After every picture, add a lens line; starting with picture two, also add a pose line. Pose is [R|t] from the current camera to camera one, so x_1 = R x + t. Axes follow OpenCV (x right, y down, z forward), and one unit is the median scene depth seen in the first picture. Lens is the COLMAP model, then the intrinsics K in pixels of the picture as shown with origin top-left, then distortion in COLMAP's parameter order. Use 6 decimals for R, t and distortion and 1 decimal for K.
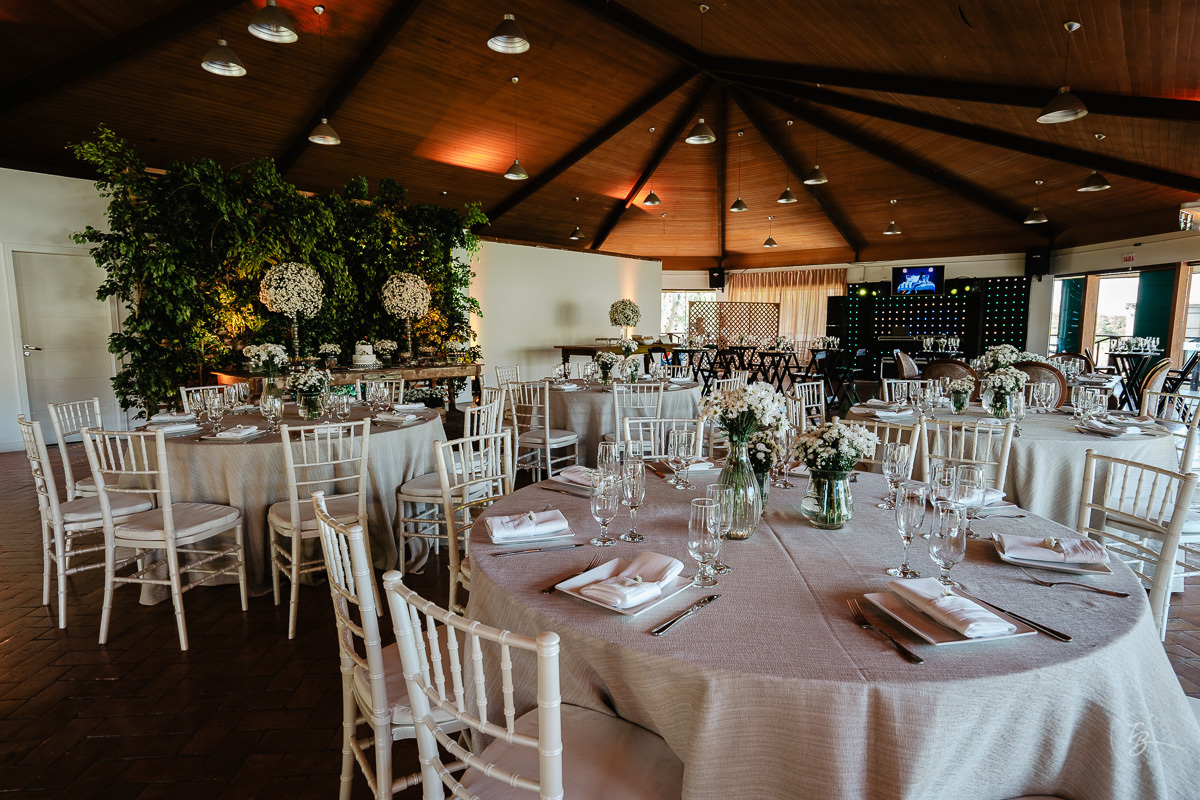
lens RADIAL K [[656.1, 0, 600.0], [0, 656.1, 400.0], [0, 0, 1]] dist [-0.004514, -0.000384]
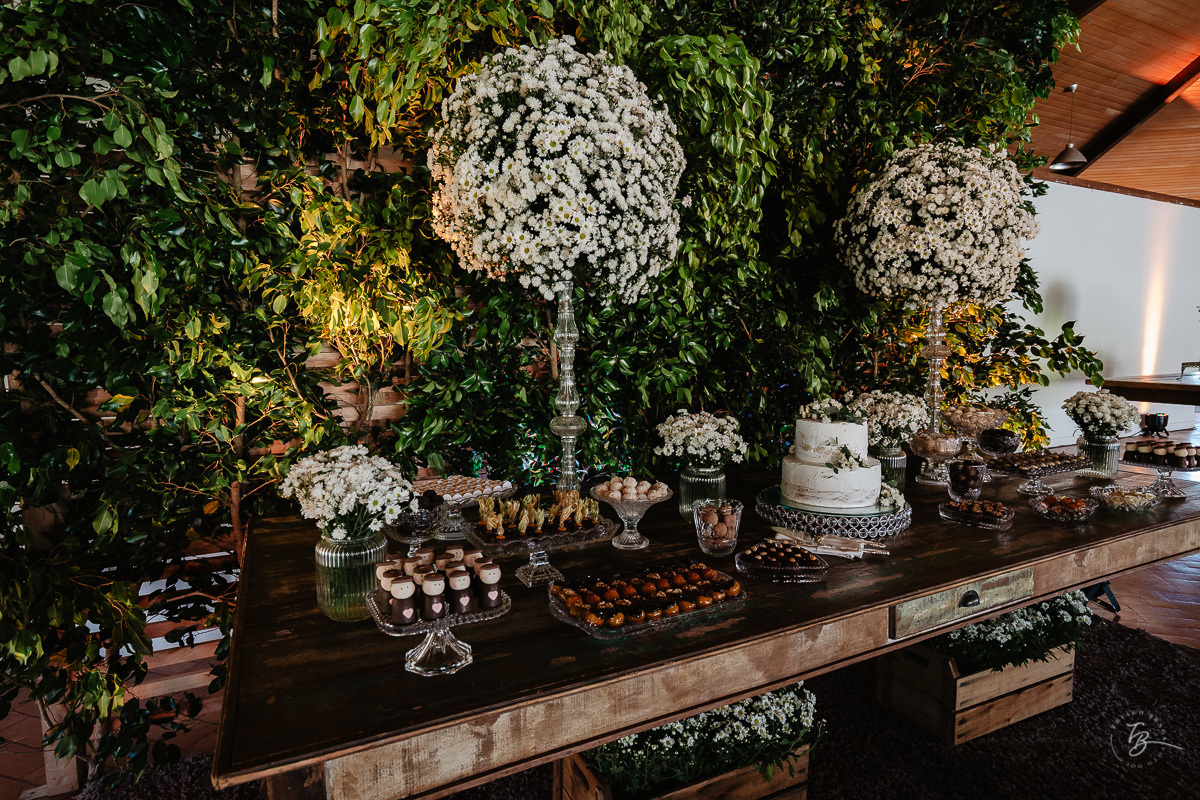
lens RADIAL K [[656.1, 0, 600.0], [0, 656.1, 400.0], [0, 0, 1]] dist [-0.004514, -0.000384]
pose [[0.929560, 0.037449, -0.366764, -0.372884], [-0.041406, 0.999138, -0.002925, -0.091912], [0.366338, 0.017905, 0.930309, 0.799927]]
